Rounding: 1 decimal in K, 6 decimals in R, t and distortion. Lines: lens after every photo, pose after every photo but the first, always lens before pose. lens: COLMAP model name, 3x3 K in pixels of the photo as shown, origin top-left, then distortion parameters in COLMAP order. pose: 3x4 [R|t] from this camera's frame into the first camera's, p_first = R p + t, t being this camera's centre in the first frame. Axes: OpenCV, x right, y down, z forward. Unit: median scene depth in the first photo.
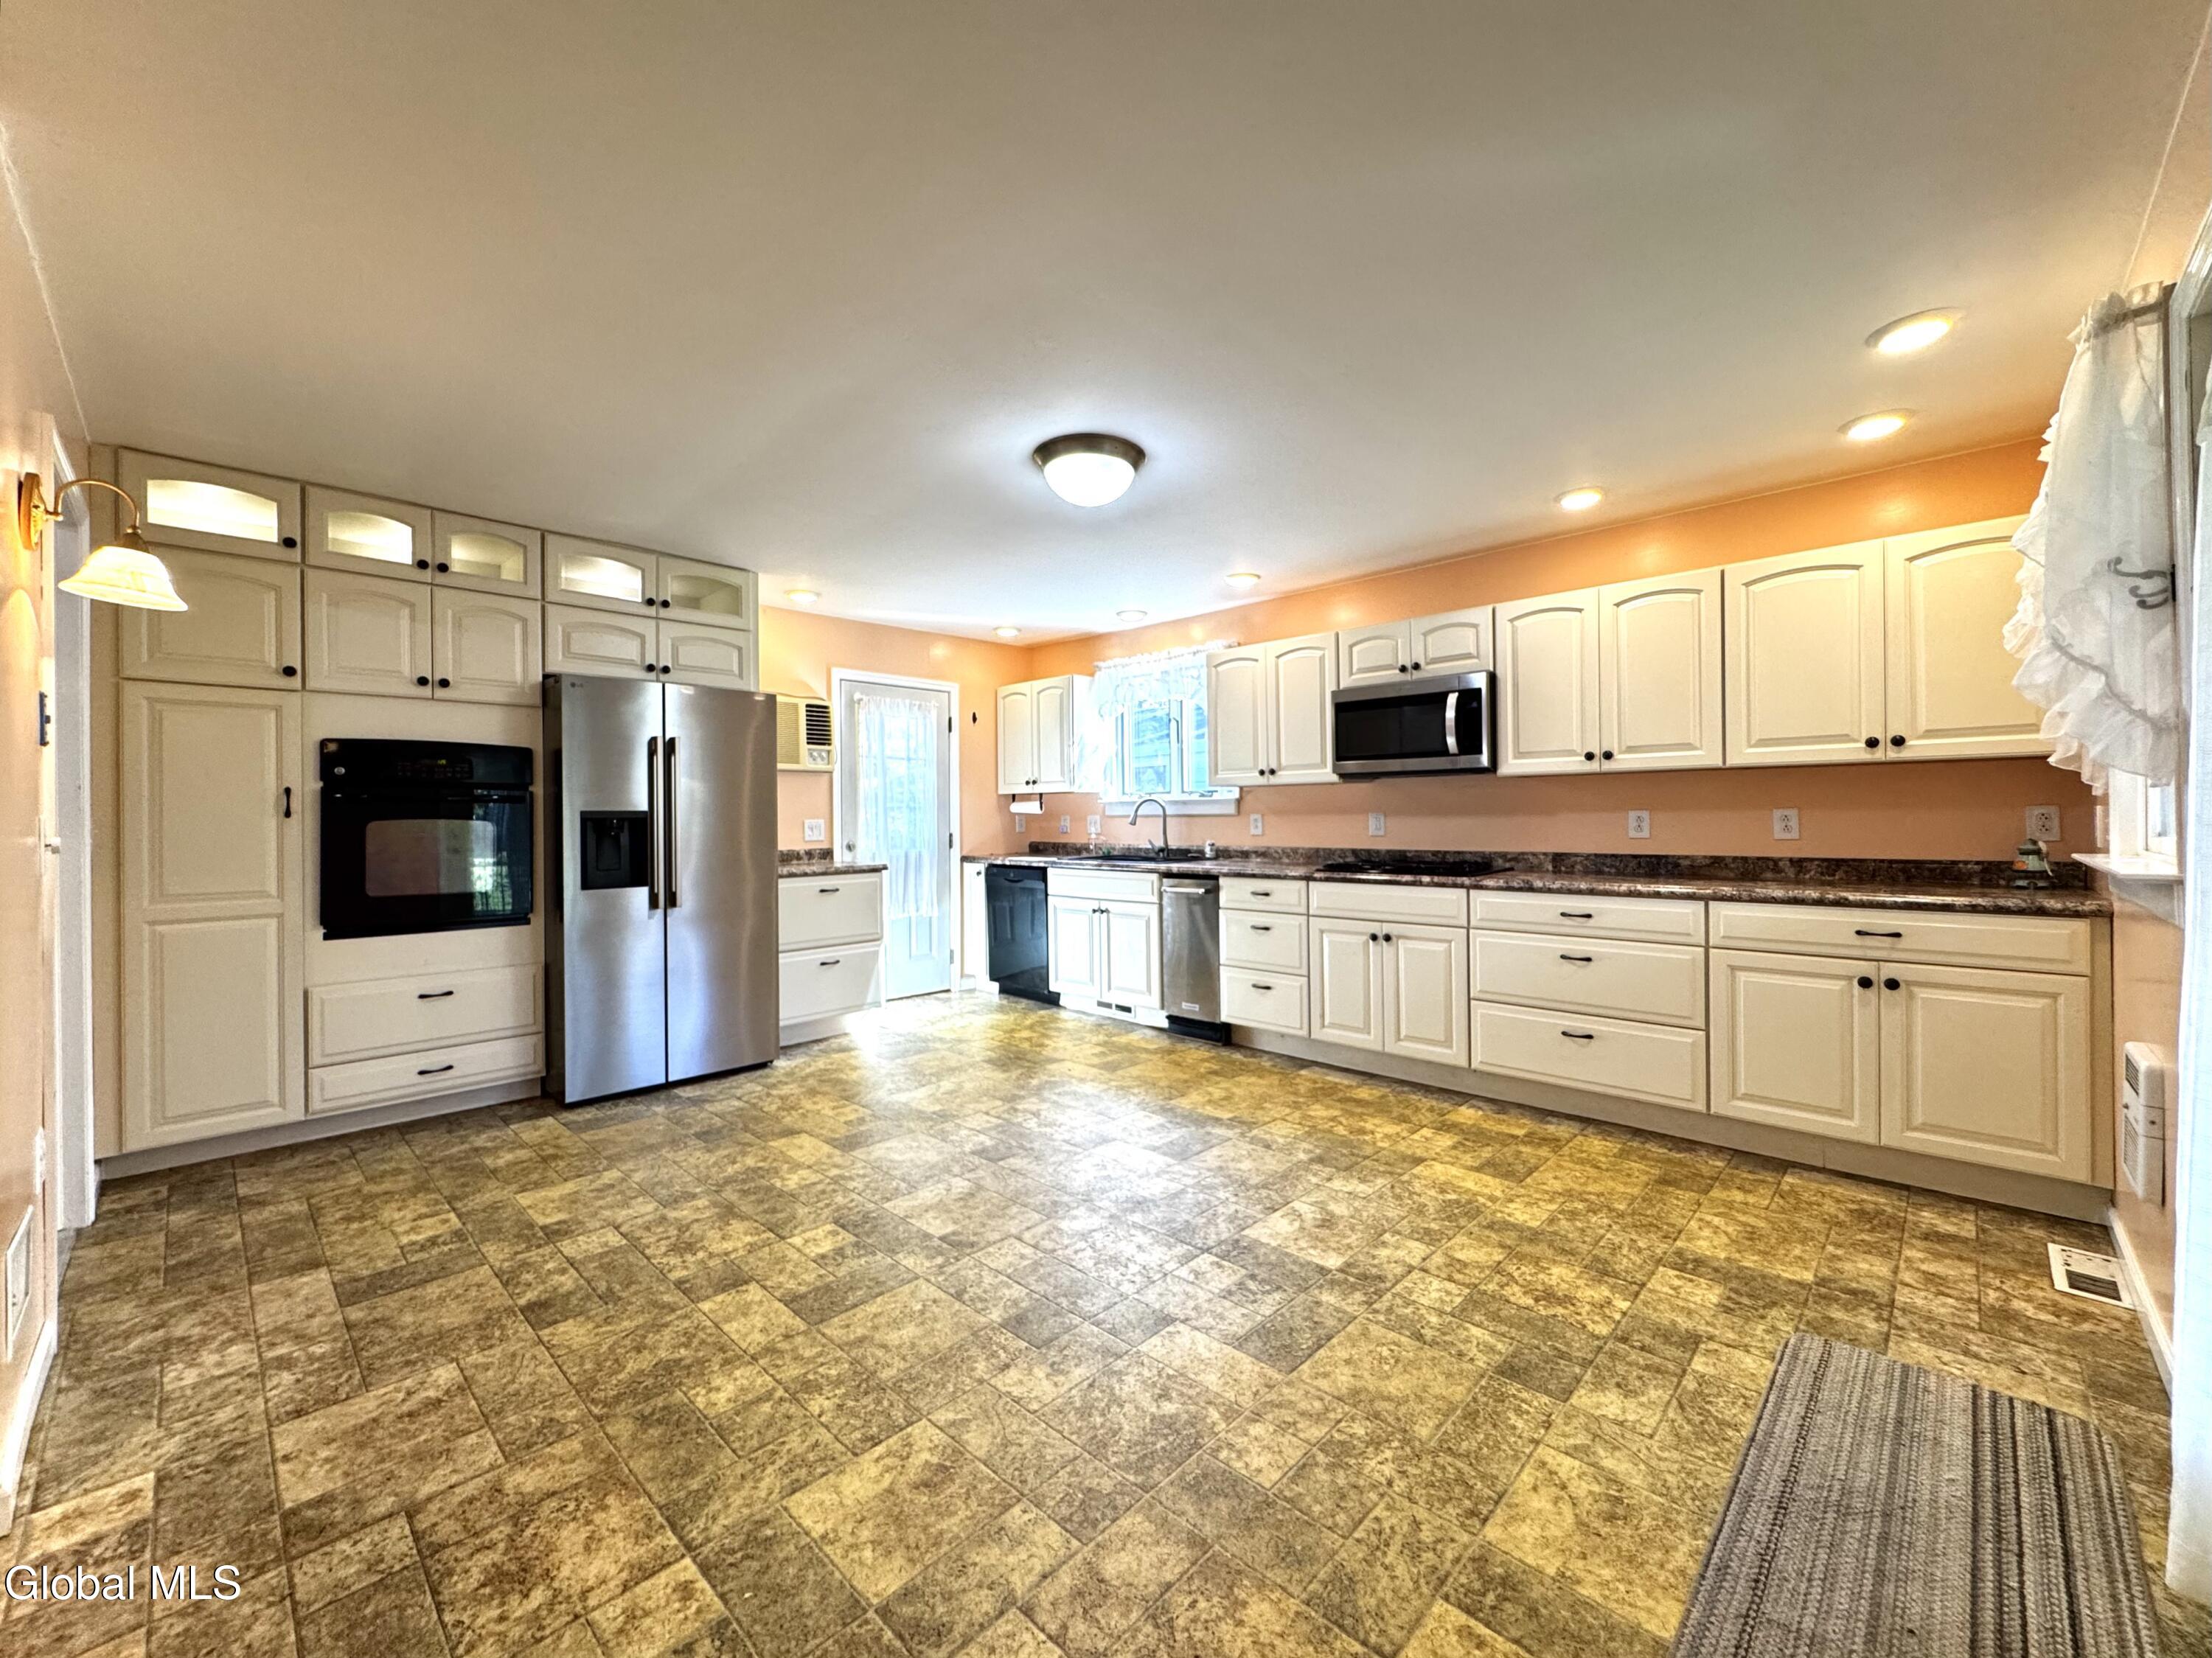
lens RADIAL K [[887.6, 0, 1104.6], [0, 887.6, 822.1], [0, 0, 1]] dist [-0.003267, 0.000322]
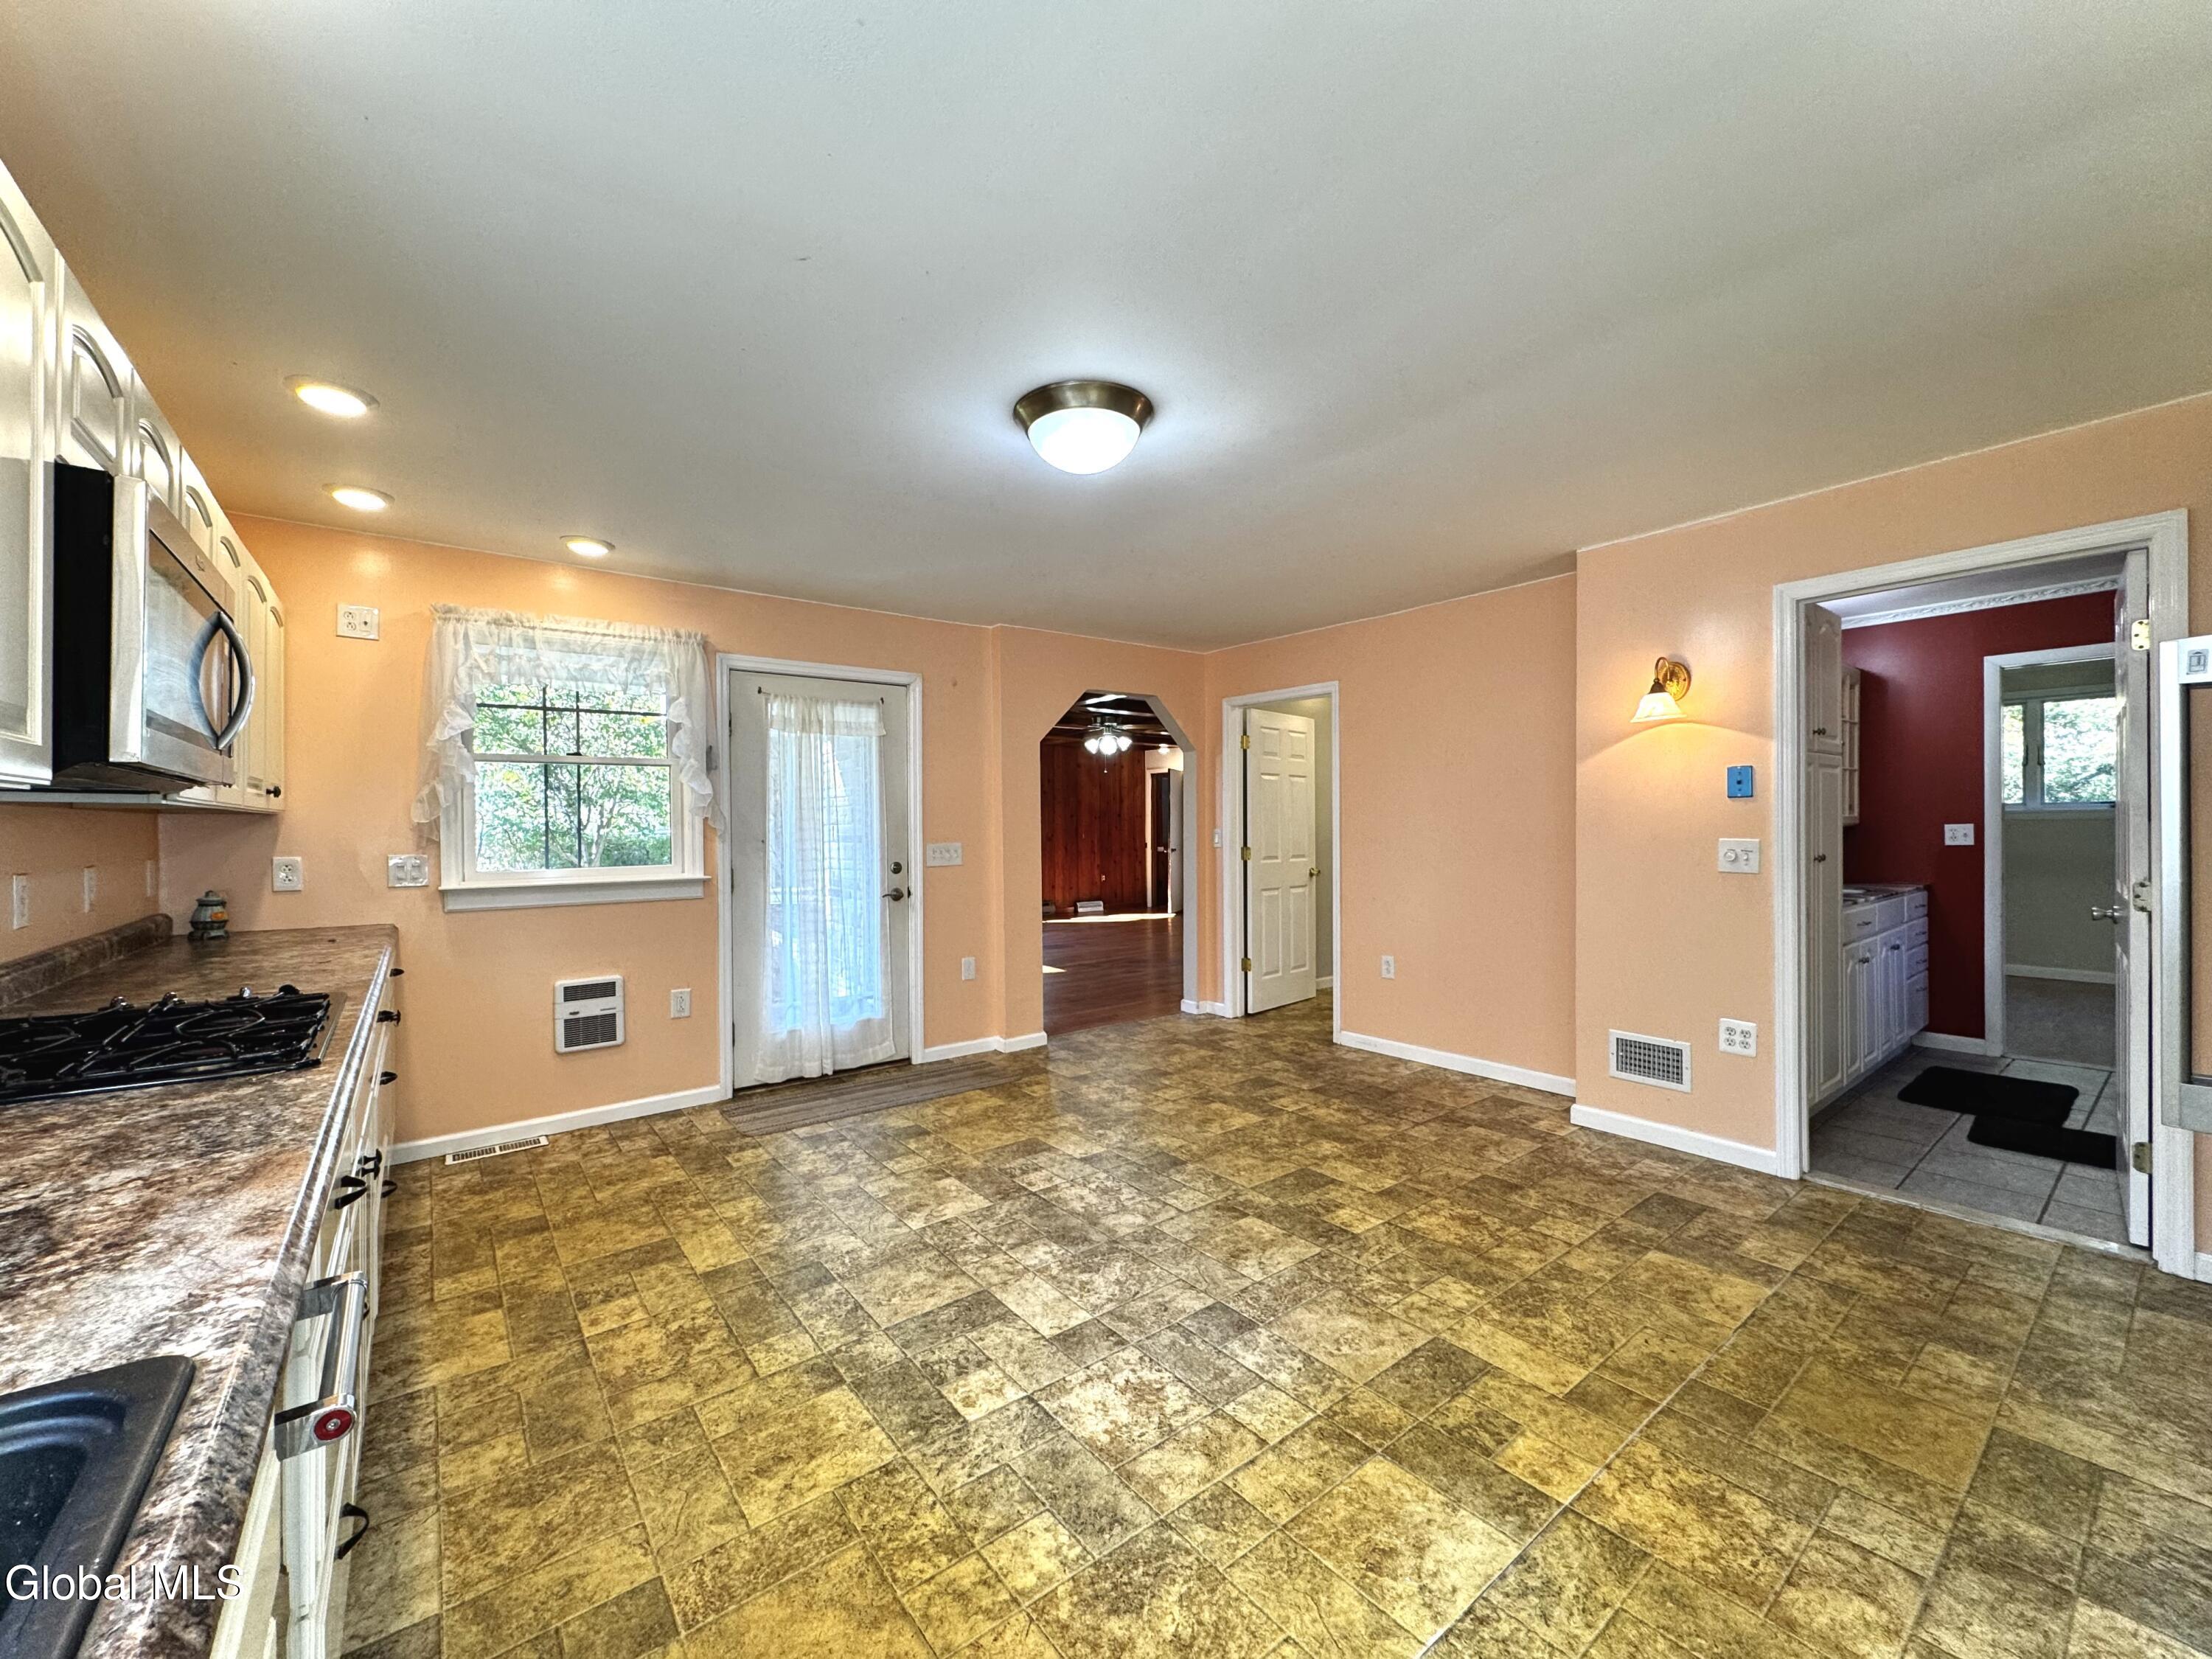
lens RADIAL K [[885.8, 0, 1110.1], [0, 885.8, 824.7], [0, 0, 1]] dist [0.000647, -0.000045]
pose [[-0.990516, 0.017959, 0.136217, -0.135659], [0.018966, 0.999802, 0.006097, -0.039983], [-0.136081, 0.008622, -0.990660, 1.689083]]
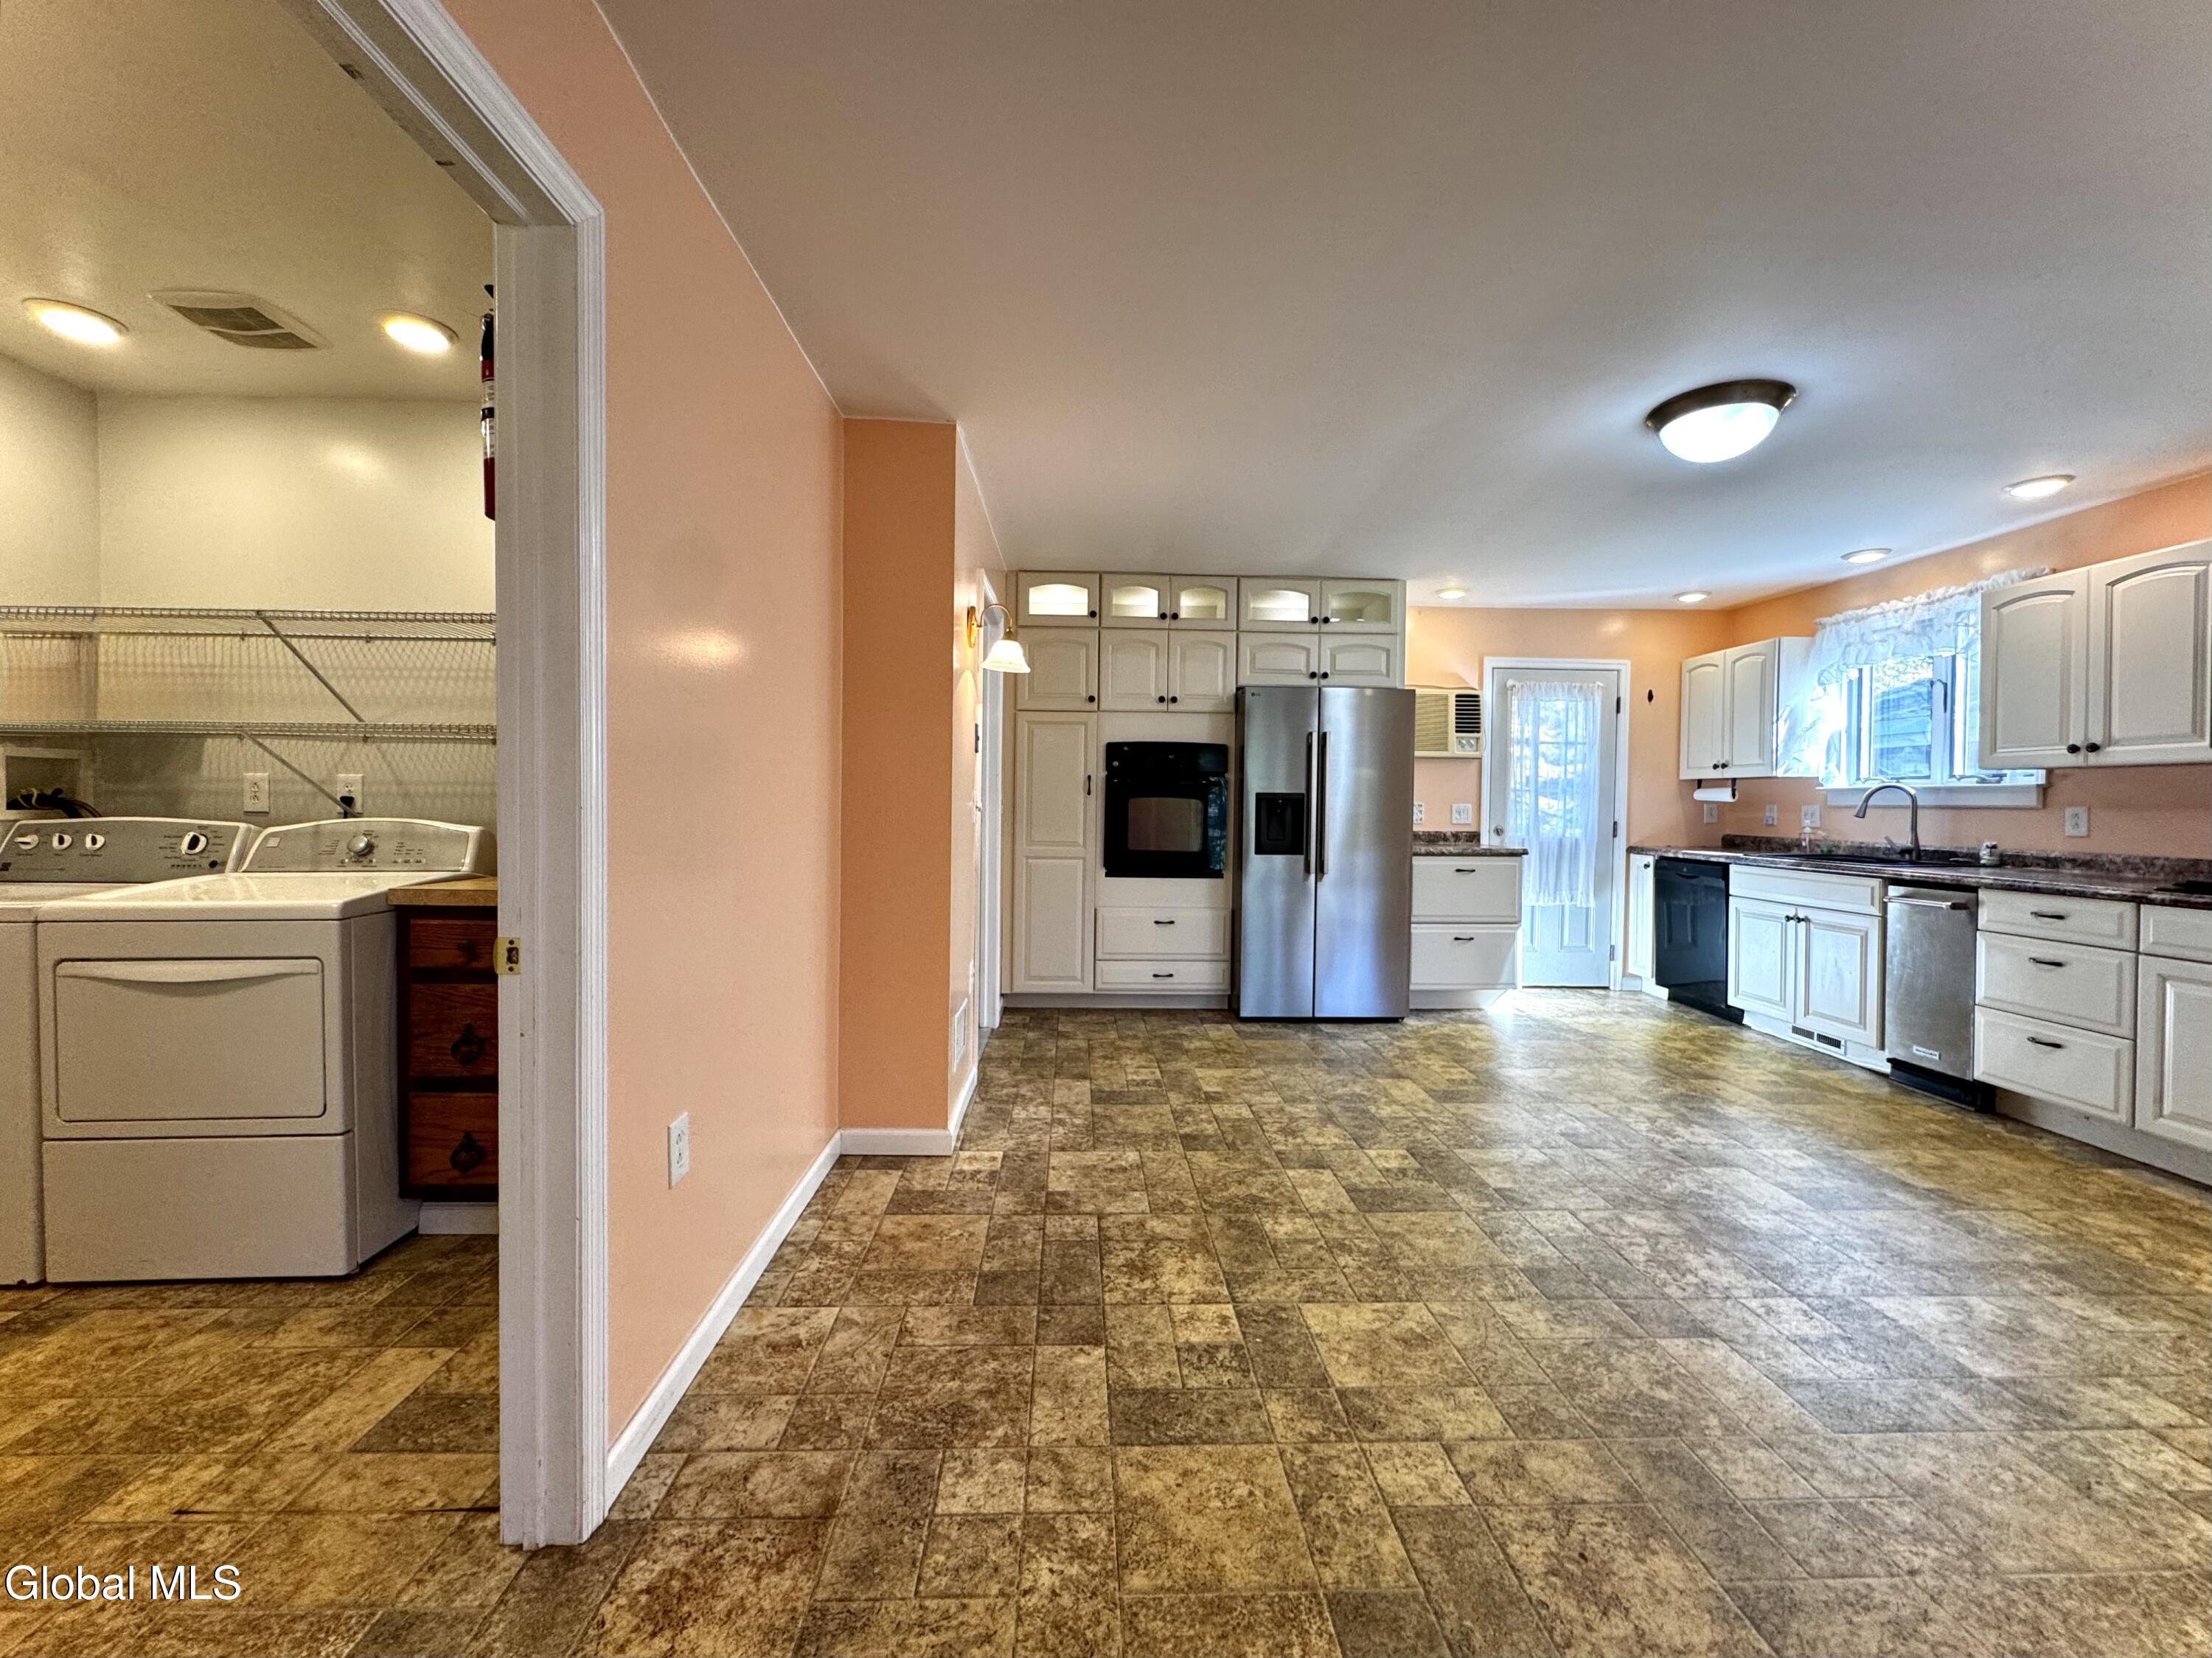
lens RADIAL K [[885.7, 0, 1110.1], [0, 885.7, 824.2], [0, 0, 1]] dist [0.000647, -0.000045]
pose [[0.722749, 0.034450, -0.690251, 0.160444], [-0.021738, 0.999396, 0.027118, 0.003500], [0.690769, -0.004595, 0.723061, -0.081844]]
